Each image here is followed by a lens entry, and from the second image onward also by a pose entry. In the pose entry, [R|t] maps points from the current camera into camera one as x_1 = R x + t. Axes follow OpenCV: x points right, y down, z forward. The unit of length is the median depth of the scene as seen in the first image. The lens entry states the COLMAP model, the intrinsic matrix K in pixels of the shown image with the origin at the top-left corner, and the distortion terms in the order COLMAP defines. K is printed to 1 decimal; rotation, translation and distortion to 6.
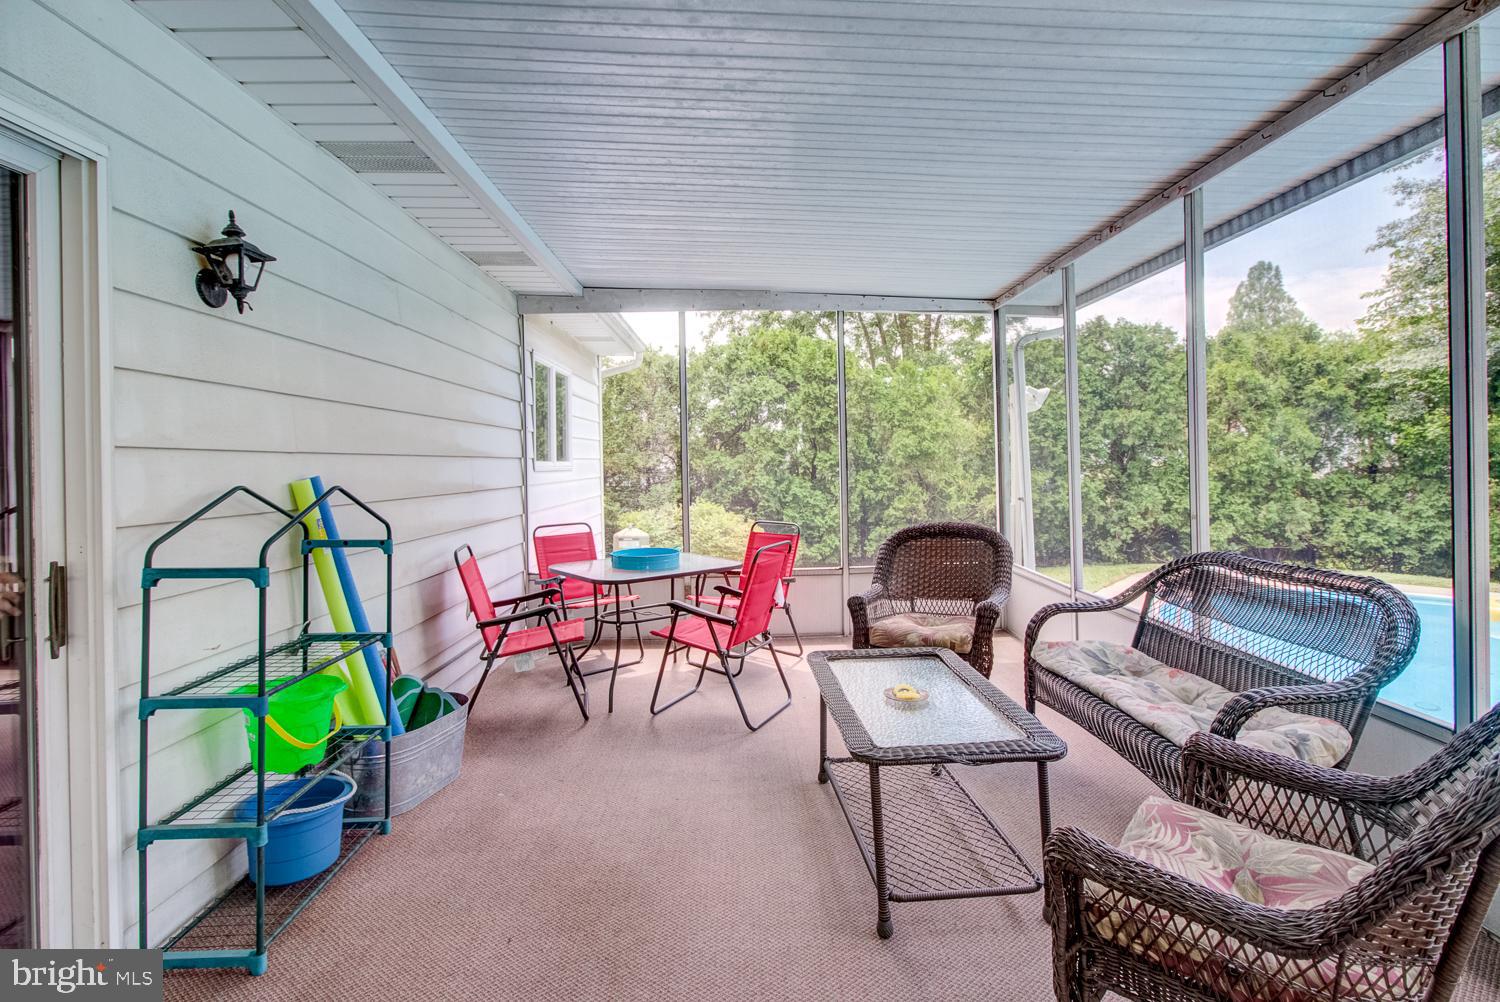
lens RADIAL K [[695.2, 0, 754.4], [0, 695.2, 457.1], [0, 0, 1]] dist [-0.014000, 0.009483]
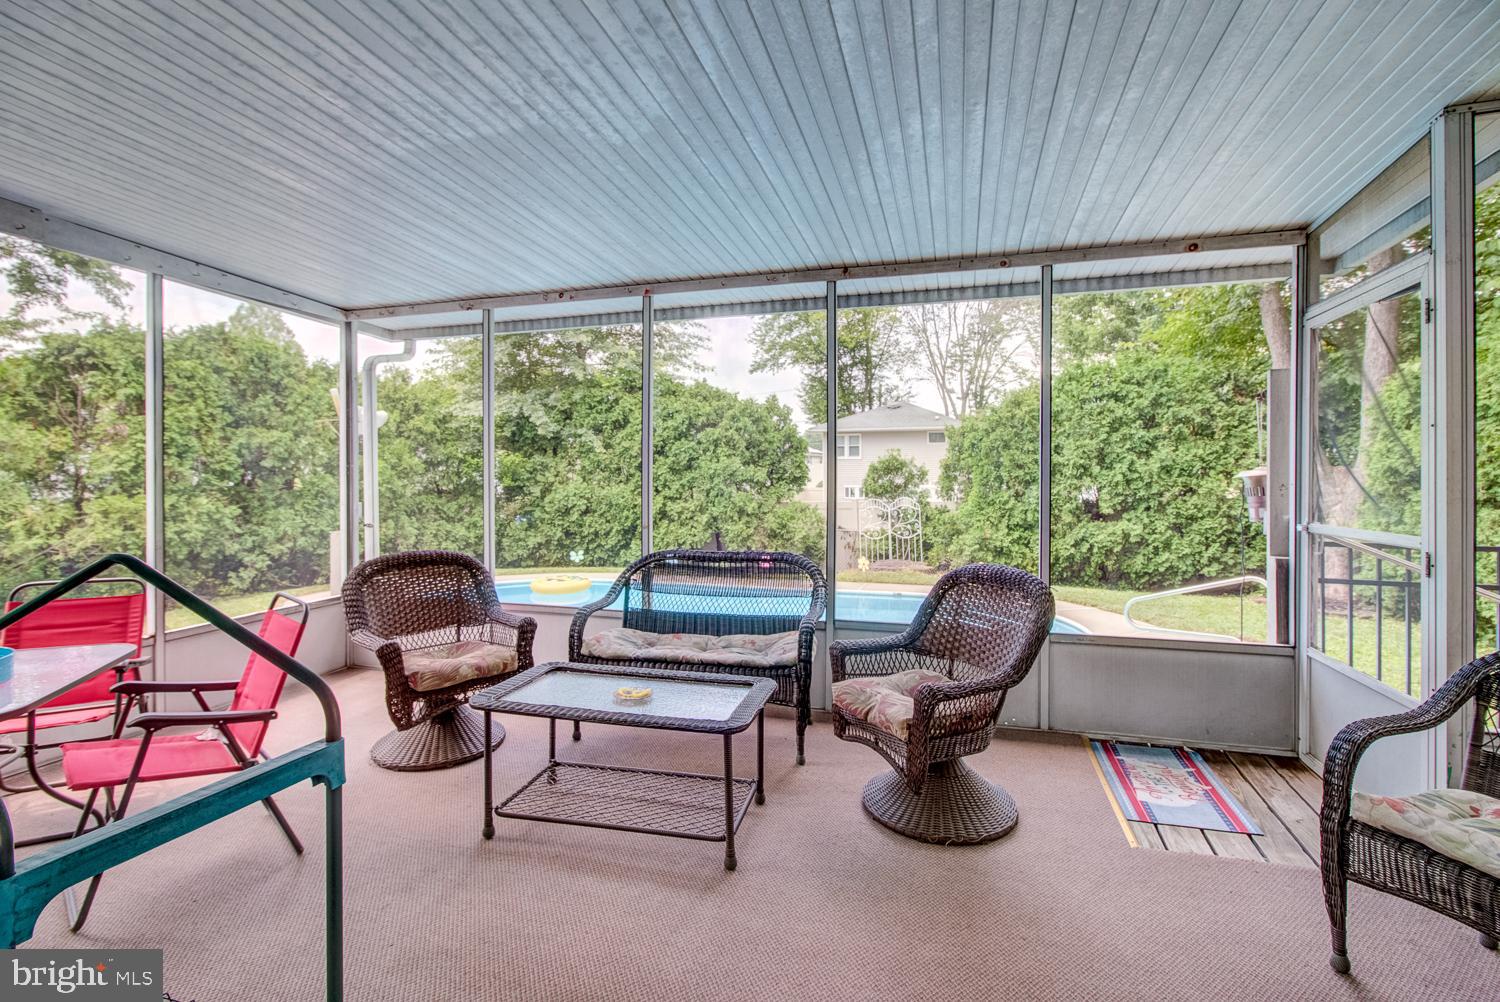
lens RADIAL K [[695.2, 0, 739.4], [0, 695.2, 466.4], [0, 0, 1]] dist [-0.014000, 0.009483]
pose [[0.325522, 0.027277, 0.945141, -0.141368], [-0.009697, 0.999628, -0.025509, -0.000165], [-0.945485, -0.000861, 0.325665, 0.082638]]
